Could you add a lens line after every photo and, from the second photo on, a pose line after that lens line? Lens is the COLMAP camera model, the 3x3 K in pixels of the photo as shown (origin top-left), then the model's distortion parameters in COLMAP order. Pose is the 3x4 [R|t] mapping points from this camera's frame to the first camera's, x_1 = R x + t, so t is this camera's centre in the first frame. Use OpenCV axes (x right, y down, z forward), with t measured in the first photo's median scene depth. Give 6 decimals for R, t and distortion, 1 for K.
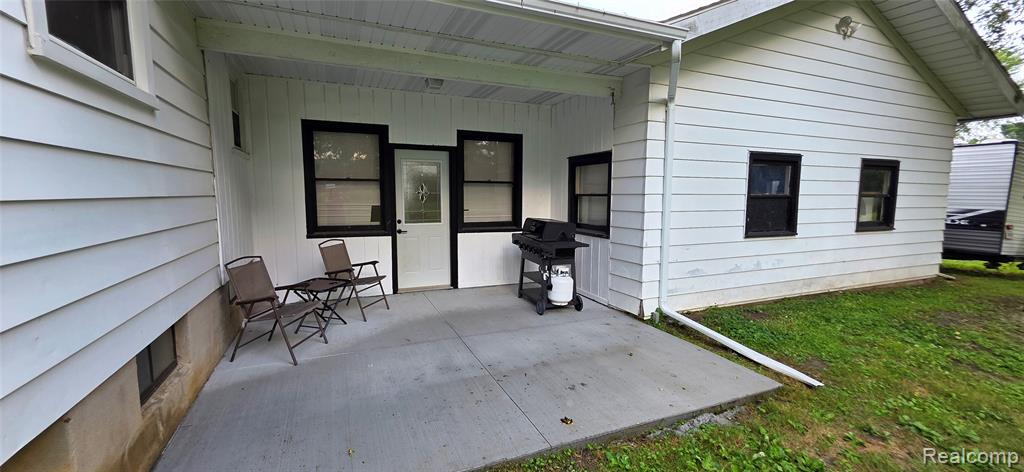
lens RADIAL K [[408.6, 0, 512.0], [0, 408.6, 236.0], [0, 0, 1]] dist [0.001124, 0.000116]
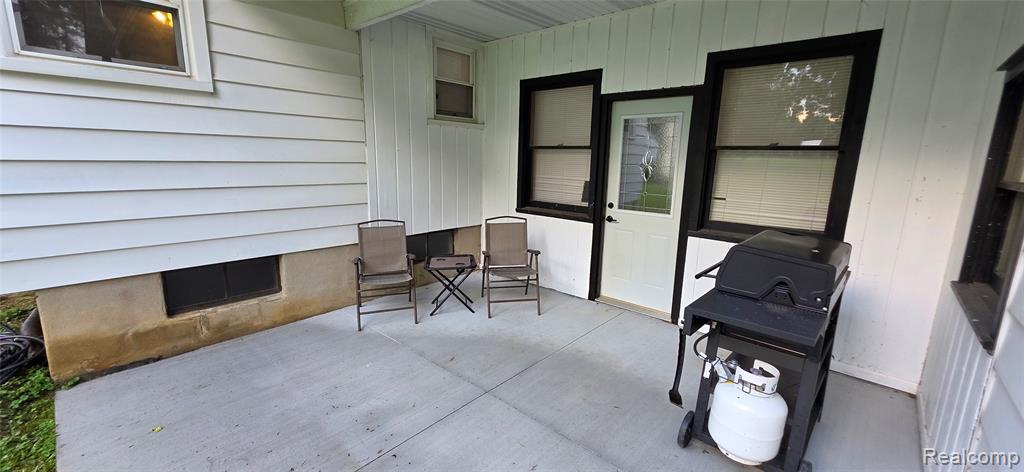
lens RADIAL K [[408.6, 0, 512.0], [0, 408.6, 236.0], [0, 0, 1]] dist [0.001124, 0.000116]
pose [[0.415394, 0.176235, -0.892407, 0.316693], [-0.115137, 0.983349, 0.140601, -0.066583], [0.902326, 0.044345, 0.428768, 0.566693]]
